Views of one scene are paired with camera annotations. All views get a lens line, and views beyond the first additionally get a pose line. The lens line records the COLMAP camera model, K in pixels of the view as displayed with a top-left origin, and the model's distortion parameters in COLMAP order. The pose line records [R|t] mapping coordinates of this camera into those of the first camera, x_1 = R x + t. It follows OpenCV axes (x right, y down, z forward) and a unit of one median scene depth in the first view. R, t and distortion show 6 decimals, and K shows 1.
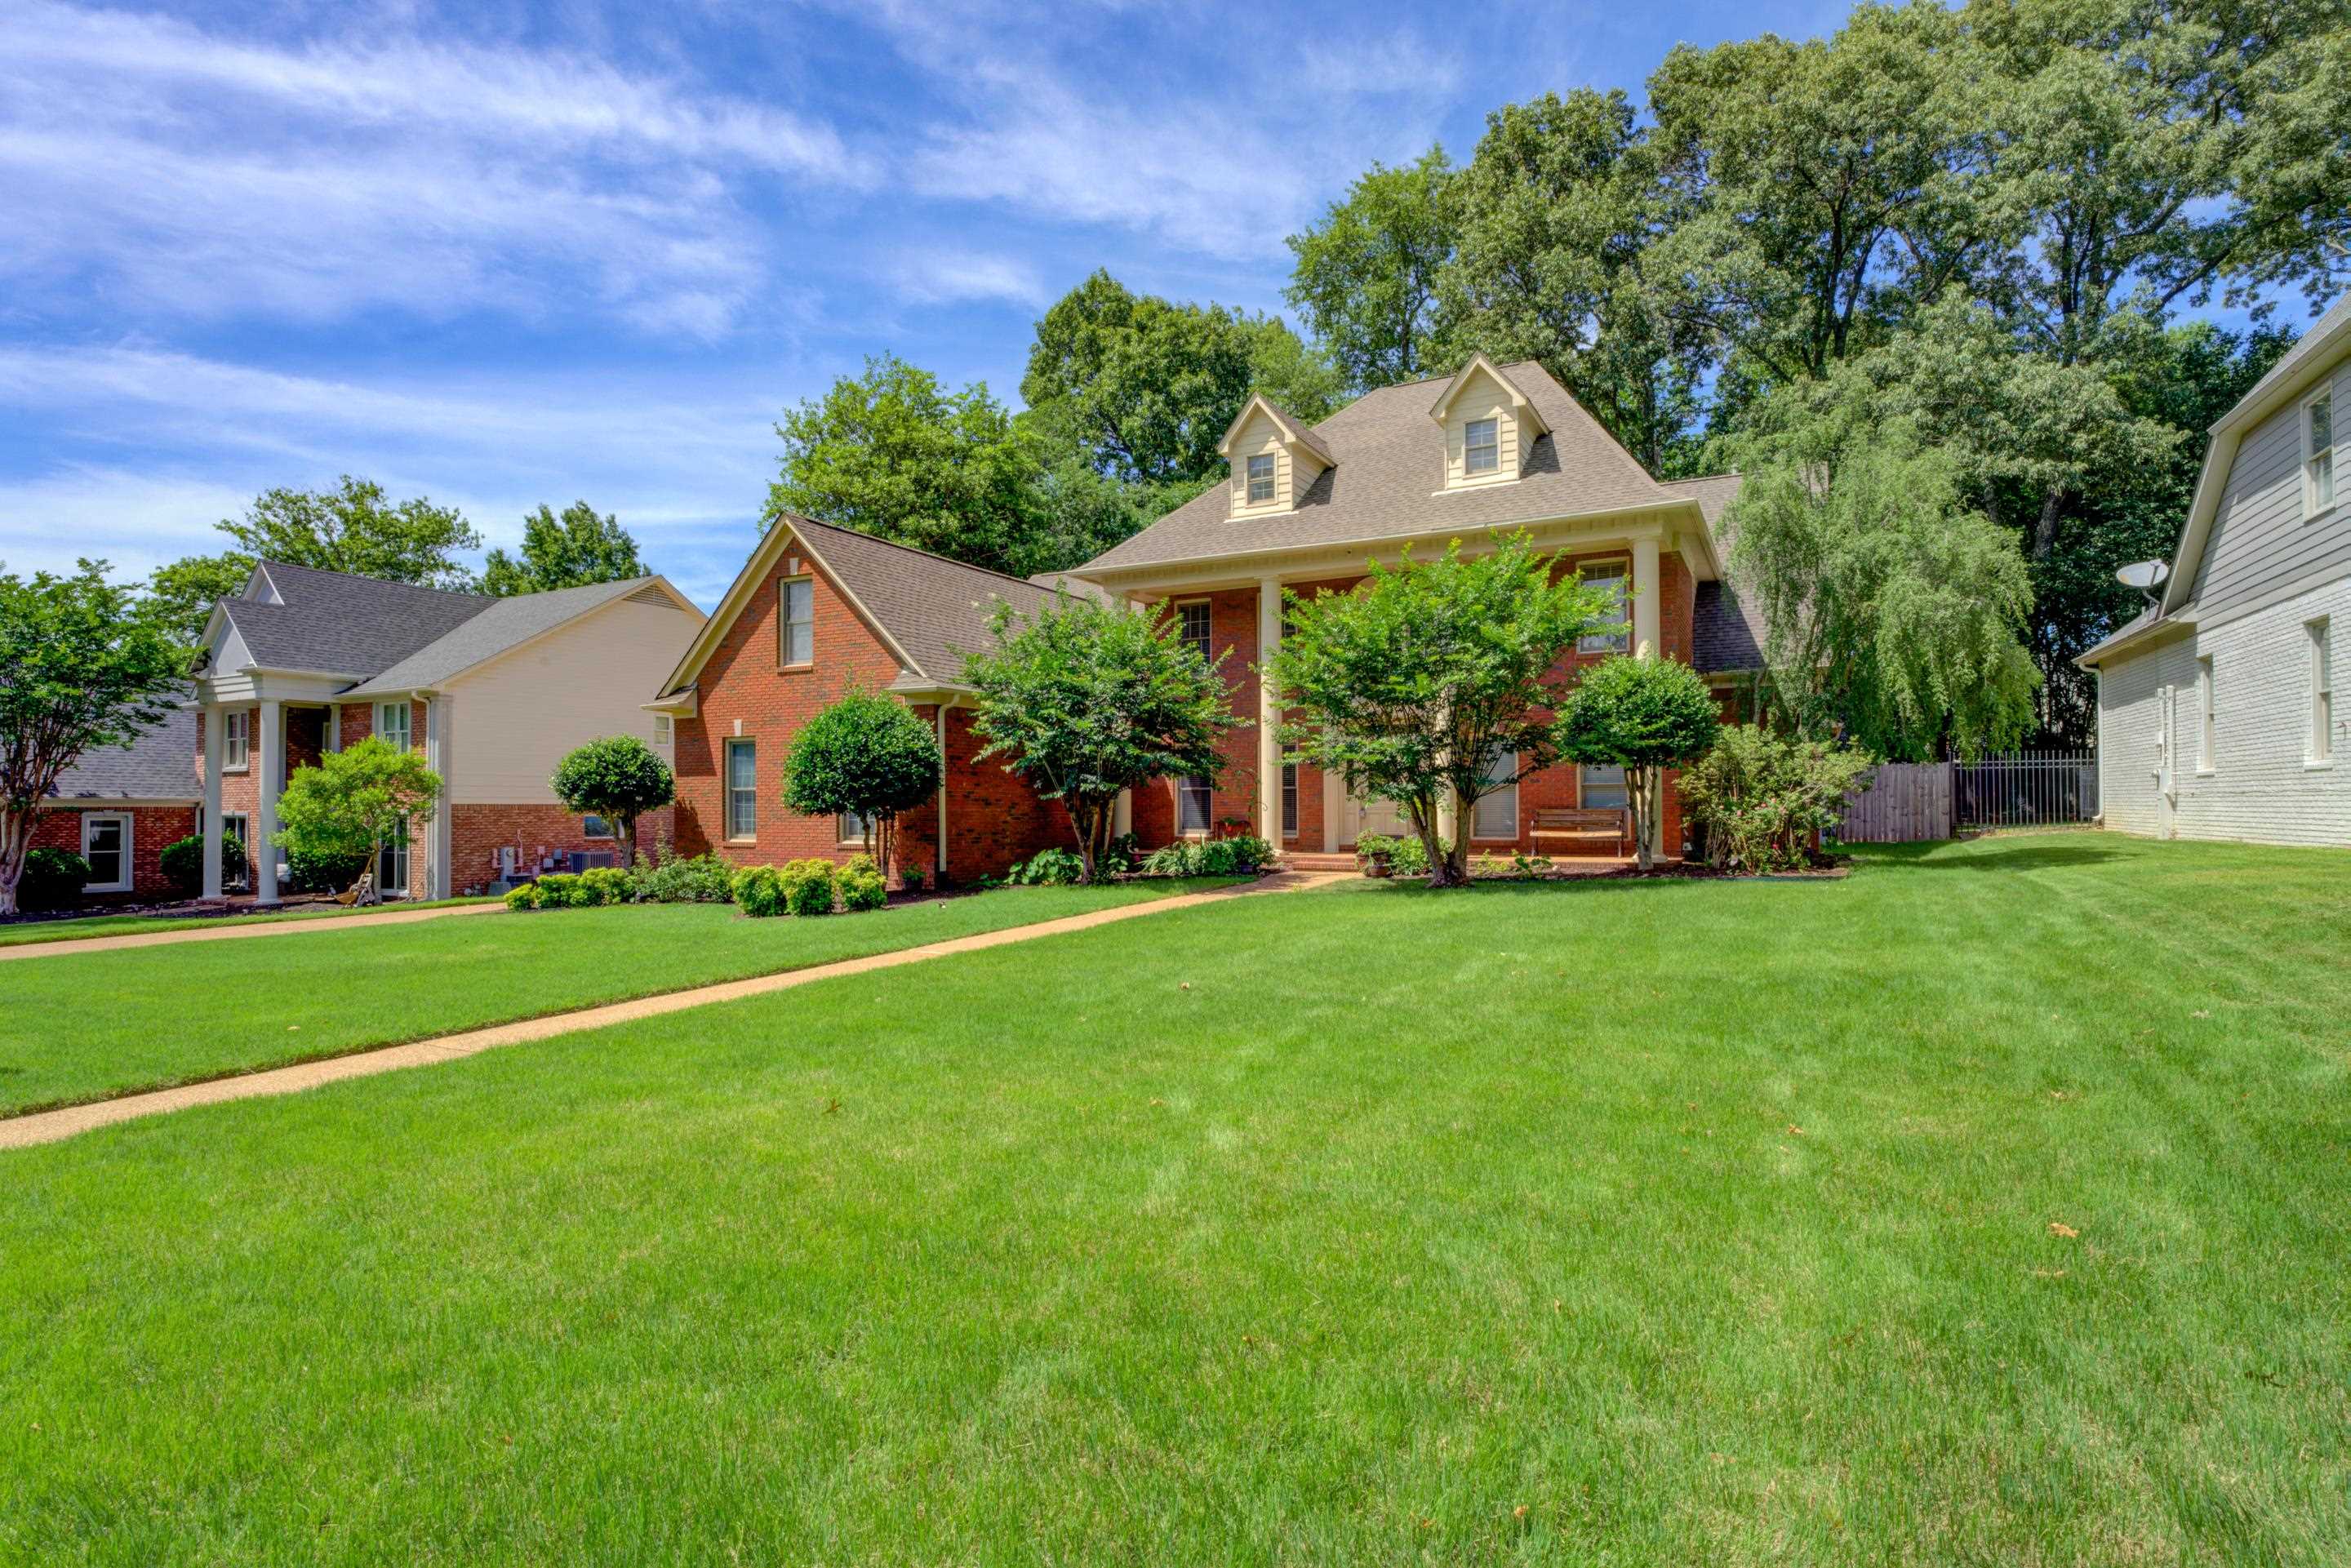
lens RADIAL K [[1215.2, 0, 1175.1], [0, 1215.2, 795.6], [0, 0, 1]] dist [-0.003857, -0.002437]
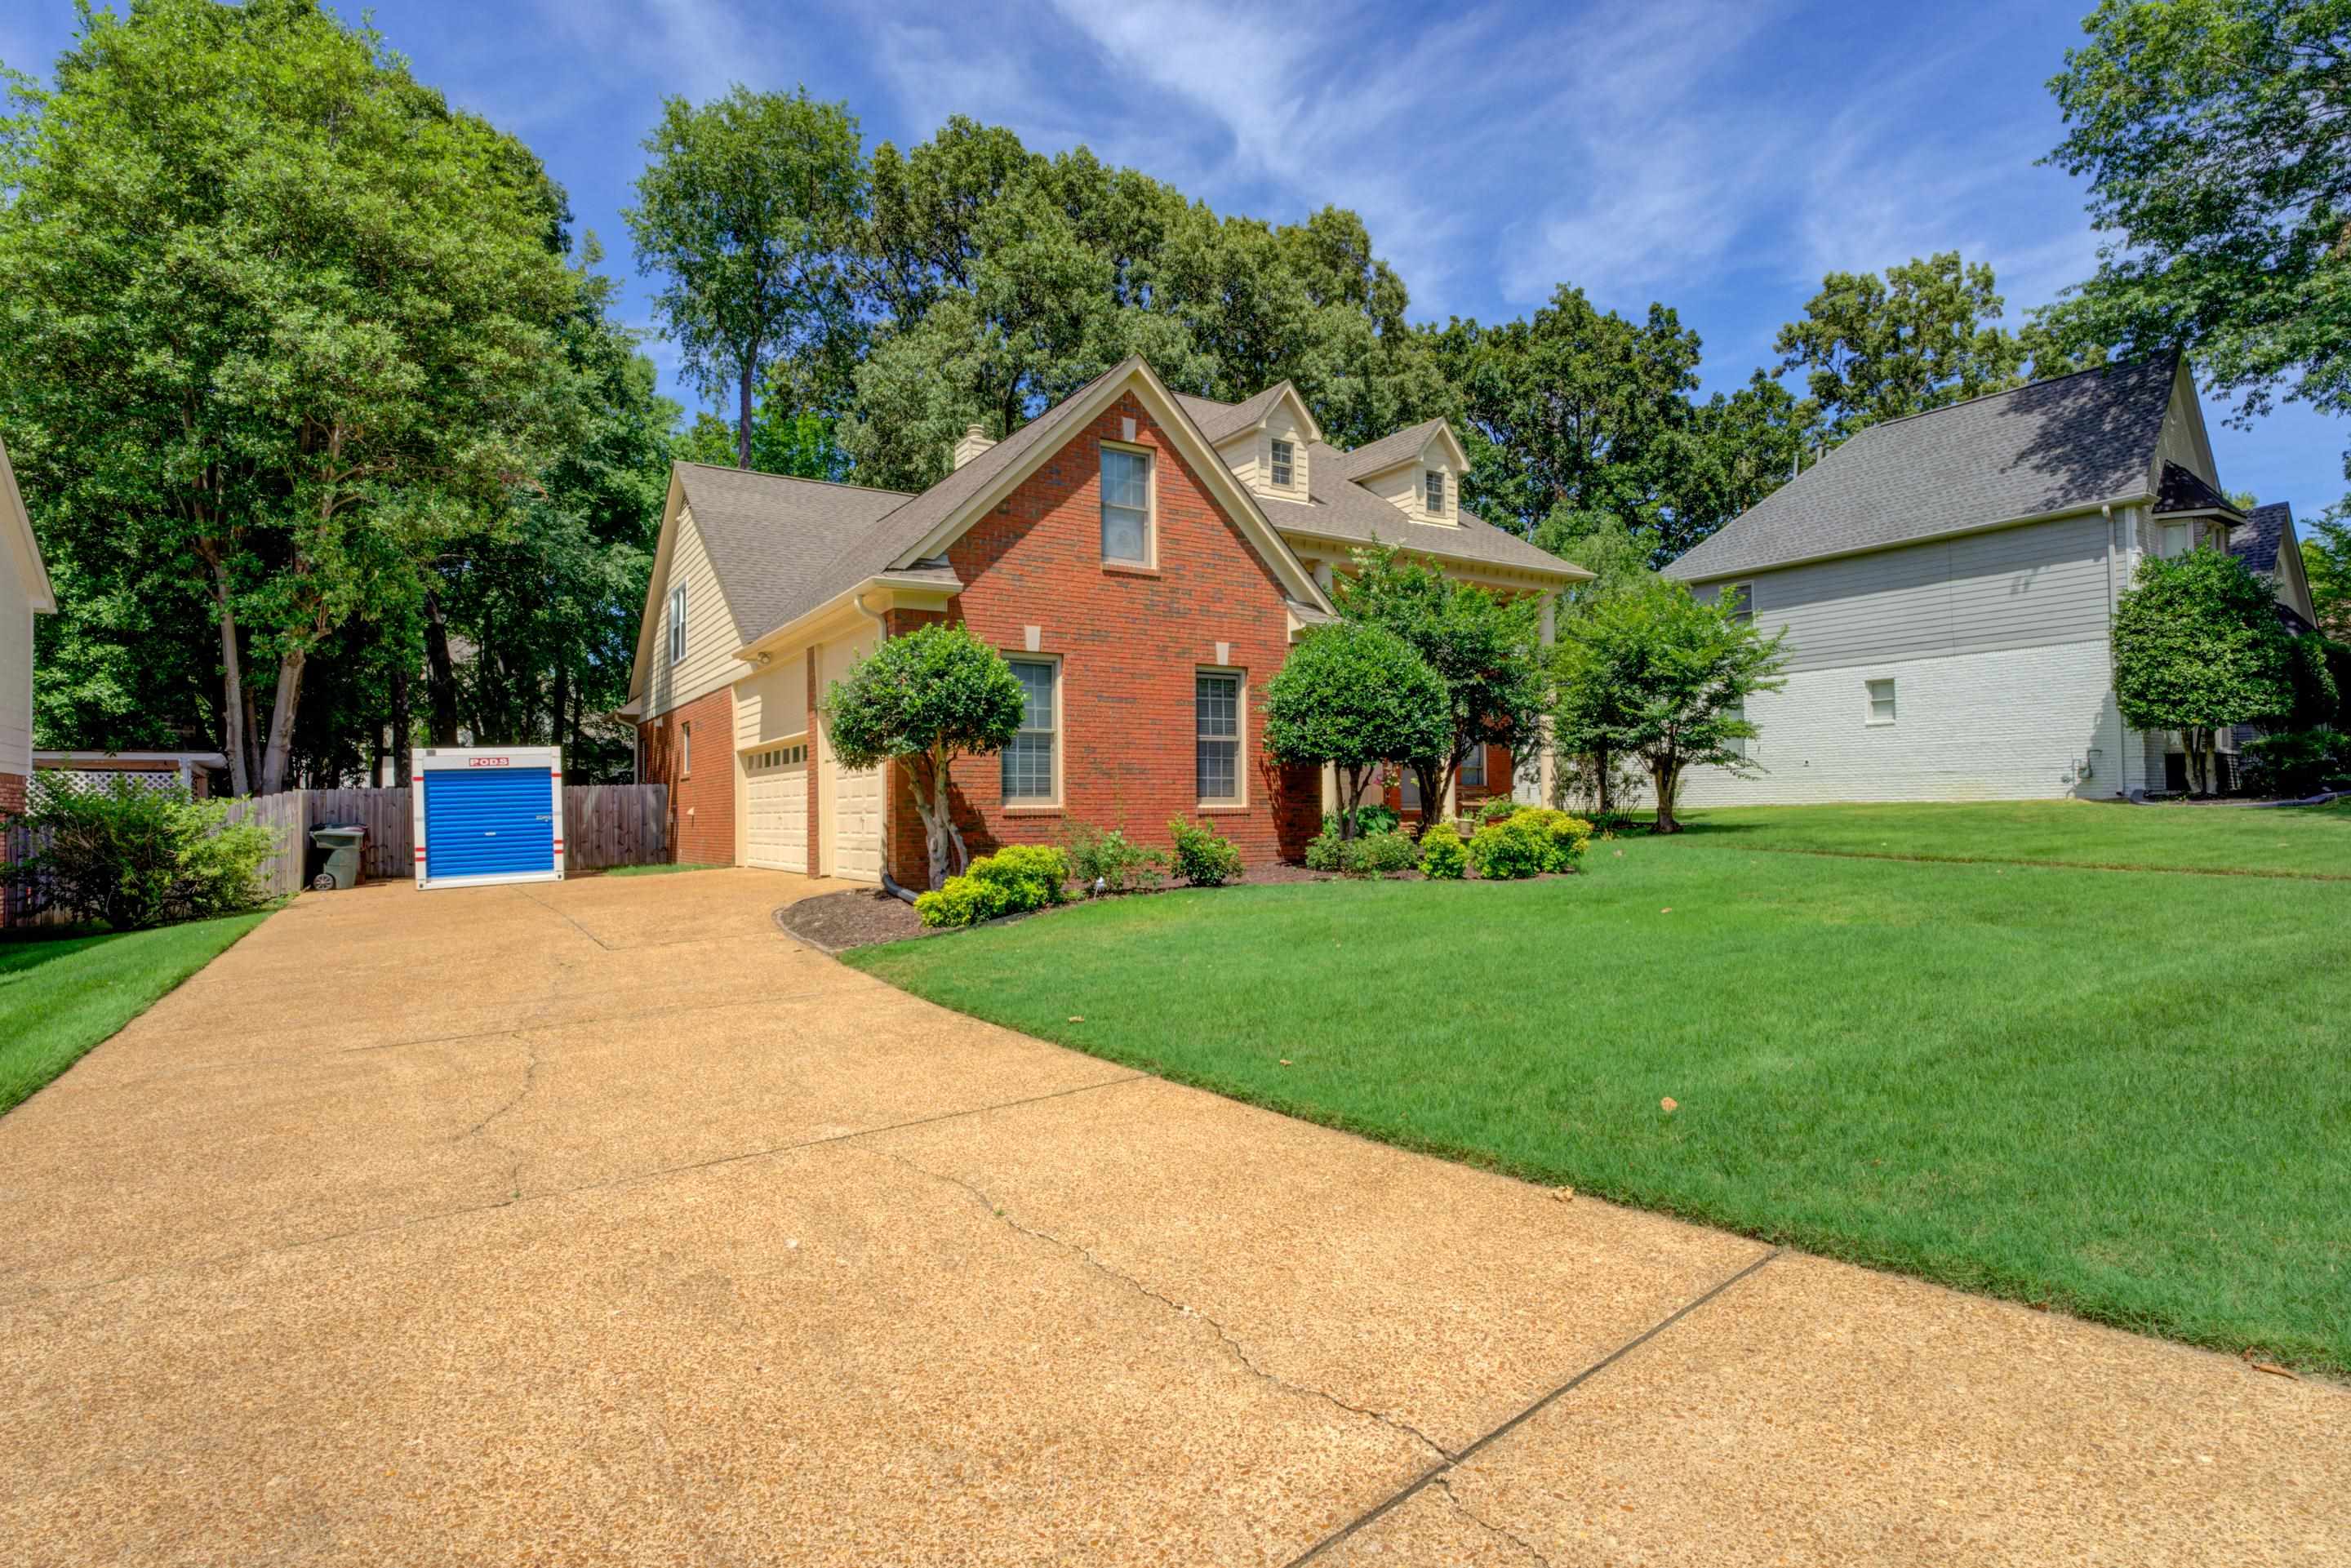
lens RADIAL K [[1215.2, 0, 1175.1], [0, 1215.2, 795.6], [0, 0, 1]] dist [-0.003857, -0.002437]
pose [[0.472107, 0.016654, 0.881384, -0.898782], [0.000393, 0.999817, -0.019103, 0.043386], [-0.881541, 0.009365, 0.472014, 0.603655]]
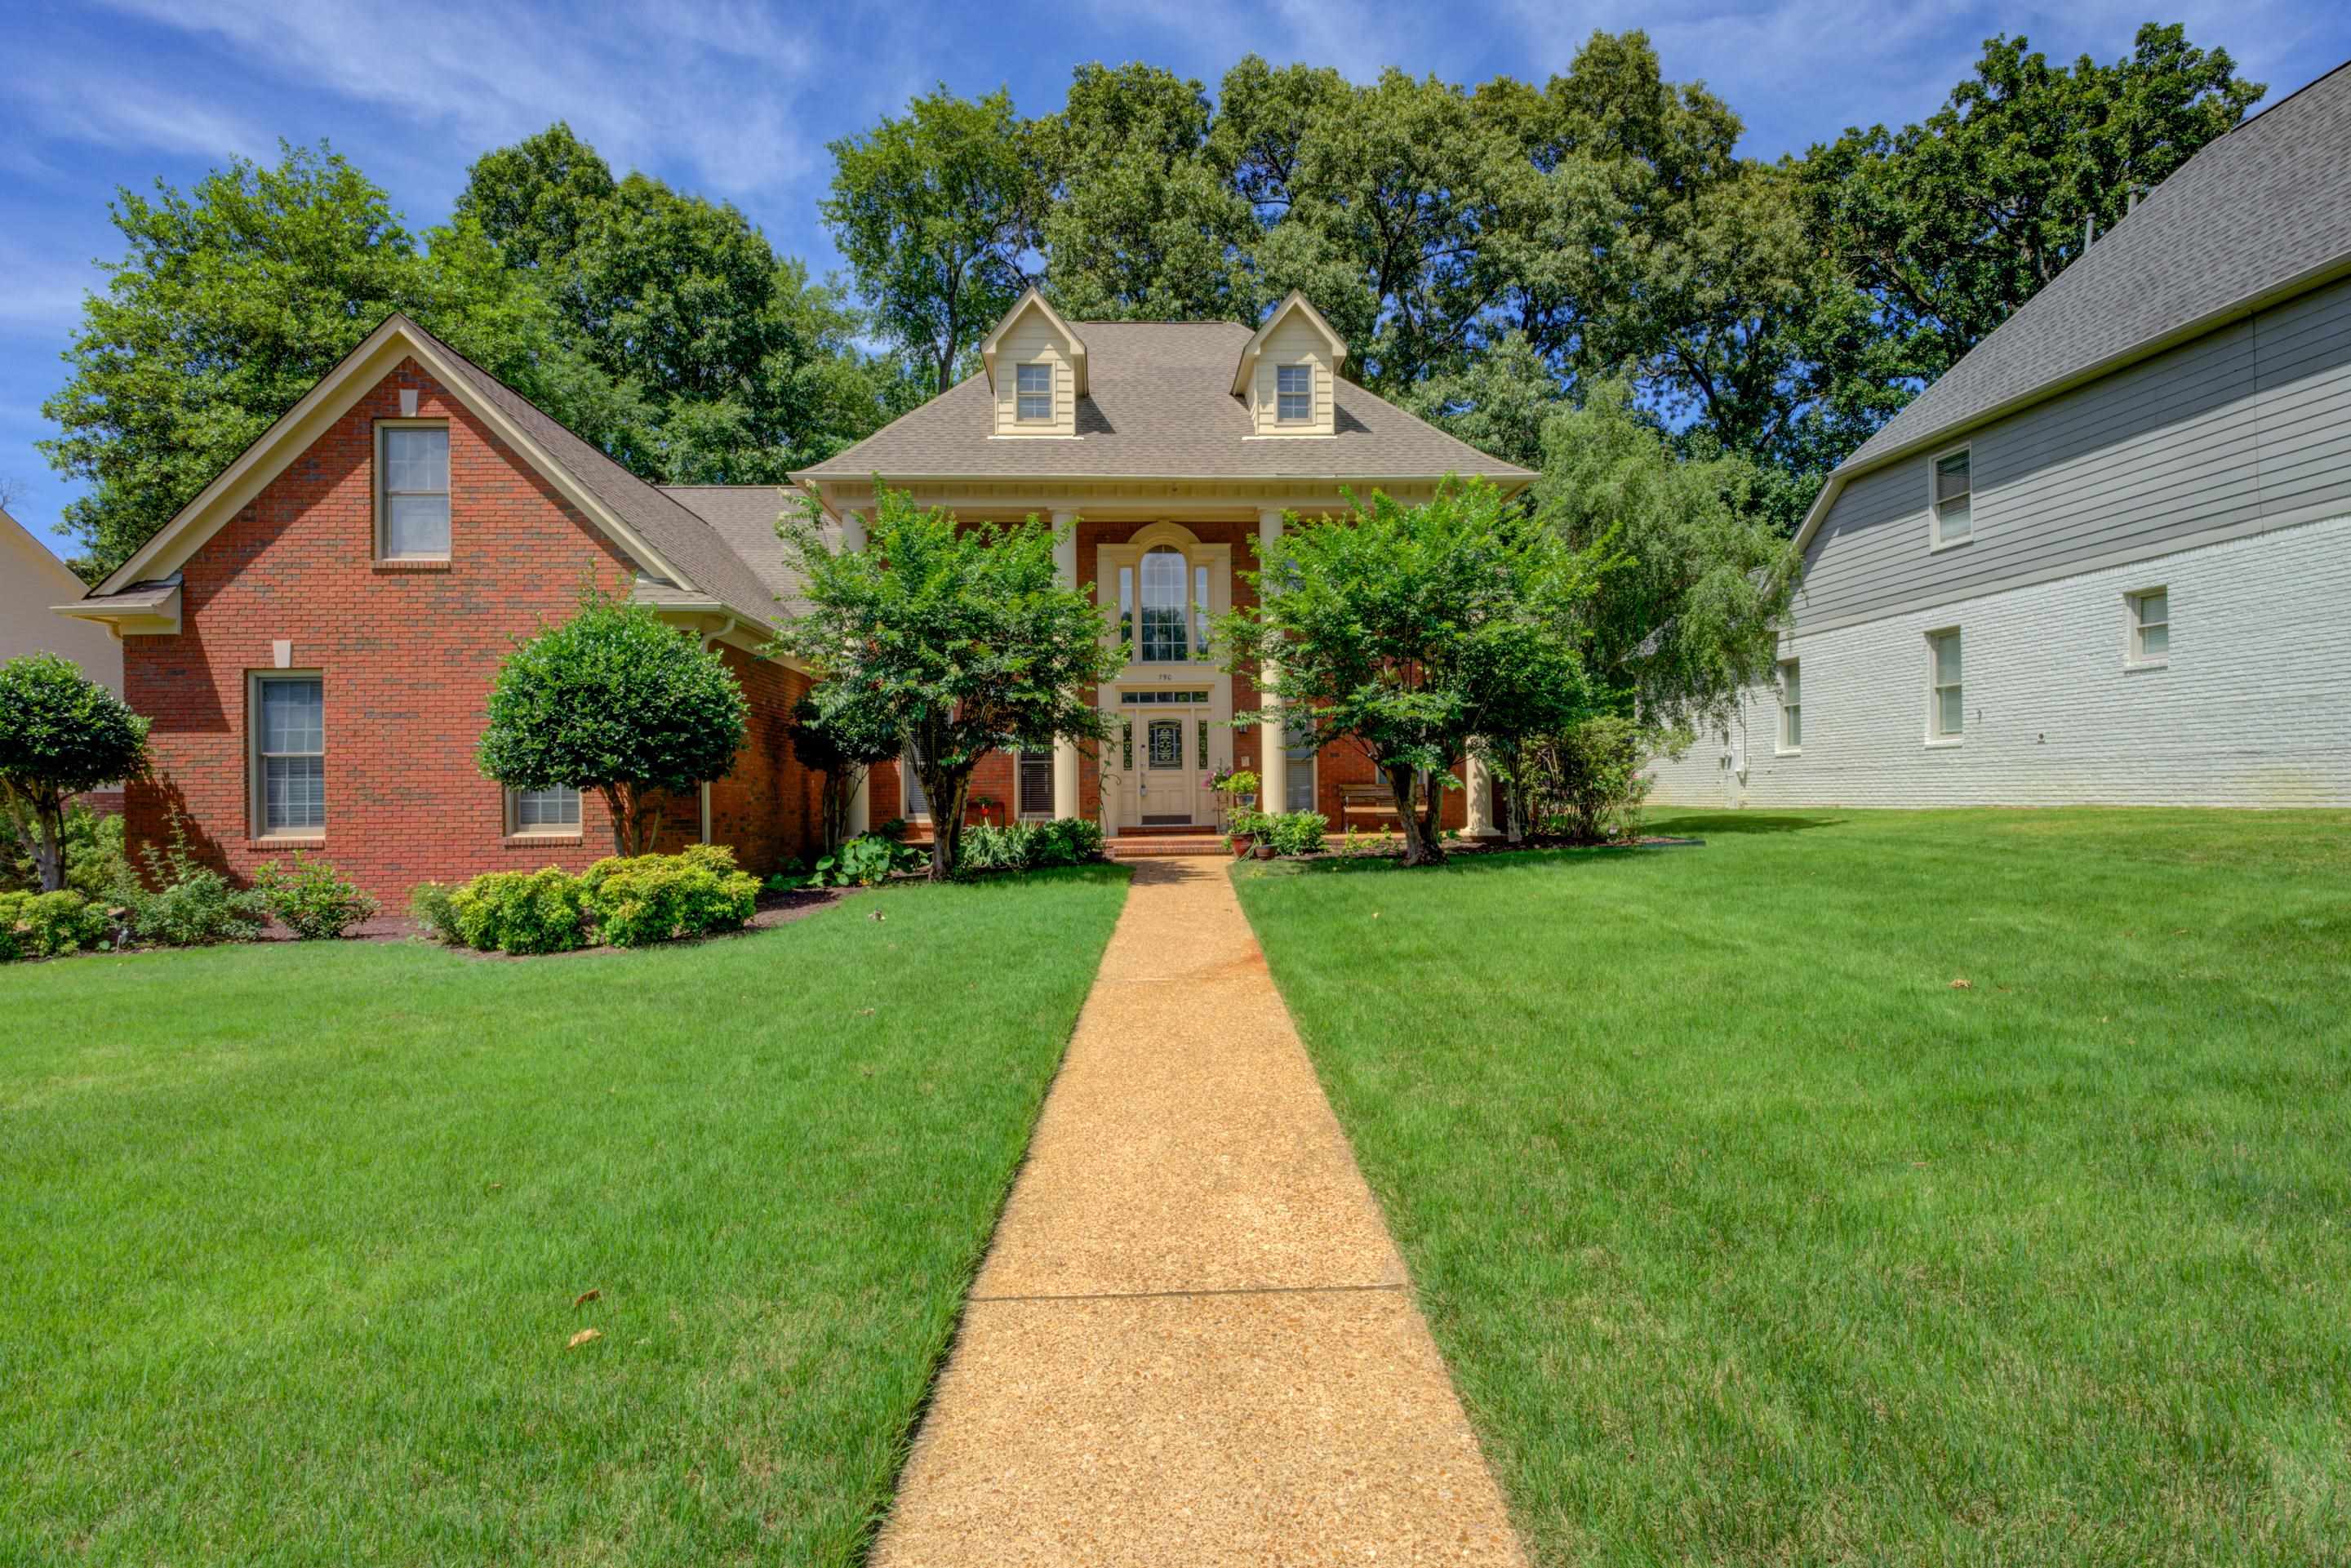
lens RADIAL K [[1215.2, 0, 1175.1], [0, 1215.2, 795.6], [0, 0, 1]] dist [-0.003857, -0.002437]
pose [[0.852833, -0.004991, 0.522160, -0.290190], [0.003846, 0.999987, 0.003277, 0.015191], [-0.522170, -0.000786, 0.852841, 0.238923]]
